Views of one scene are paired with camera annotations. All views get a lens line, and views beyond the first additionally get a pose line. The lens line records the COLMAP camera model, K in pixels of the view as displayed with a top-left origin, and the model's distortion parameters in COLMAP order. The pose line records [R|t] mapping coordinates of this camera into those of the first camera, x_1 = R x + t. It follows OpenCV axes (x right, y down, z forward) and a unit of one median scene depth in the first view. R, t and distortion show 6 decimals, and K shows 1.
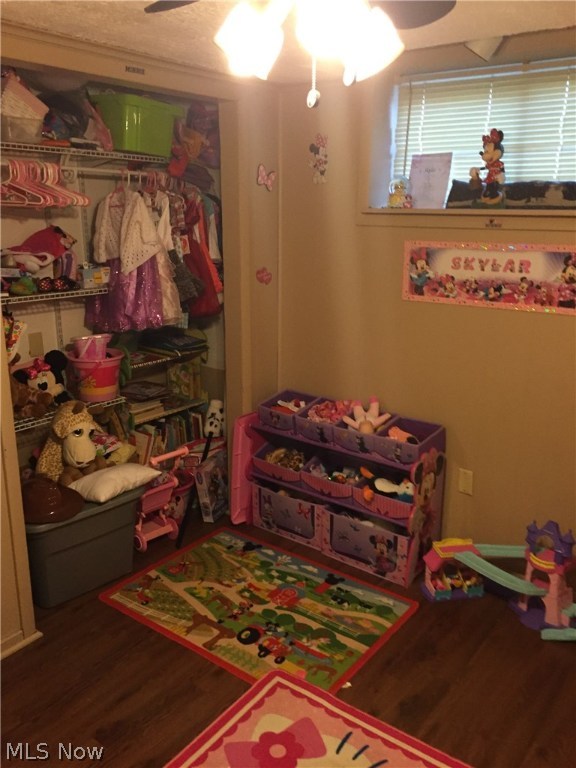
lens RADIAL K [[648.9, 0, 288.0], [0, 648.9, 384.0], [0, 0, 1]] dist [0.063516, -0.100693]
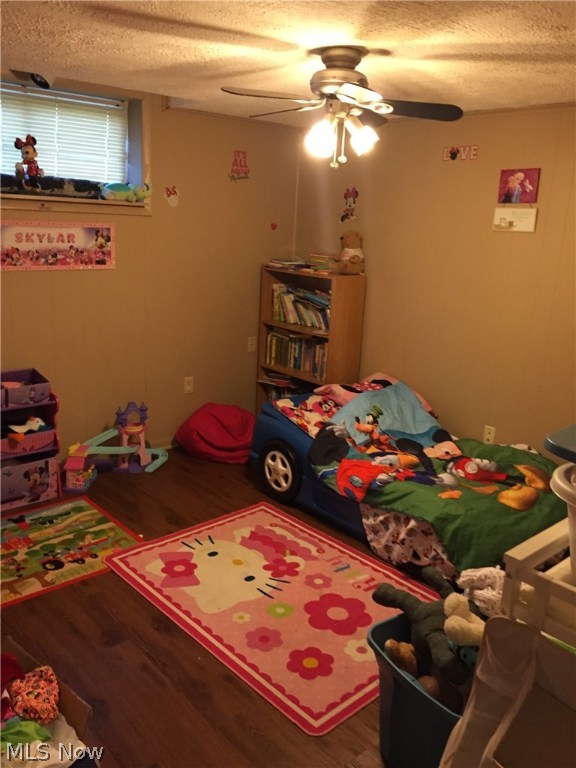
lens RADIAL K [[648.9, 0, 288.0], [0, 648.9, 384.0], [0, 0, 1]] dist [0.063516, -0.100693]
pose [[0.191704, -0.246104, 0.950096, -0.959595], [0.210630, 0.955811, 0.205085, -0.068485], [-0.958585, 0.160803, 0.235069, 0.264431]]
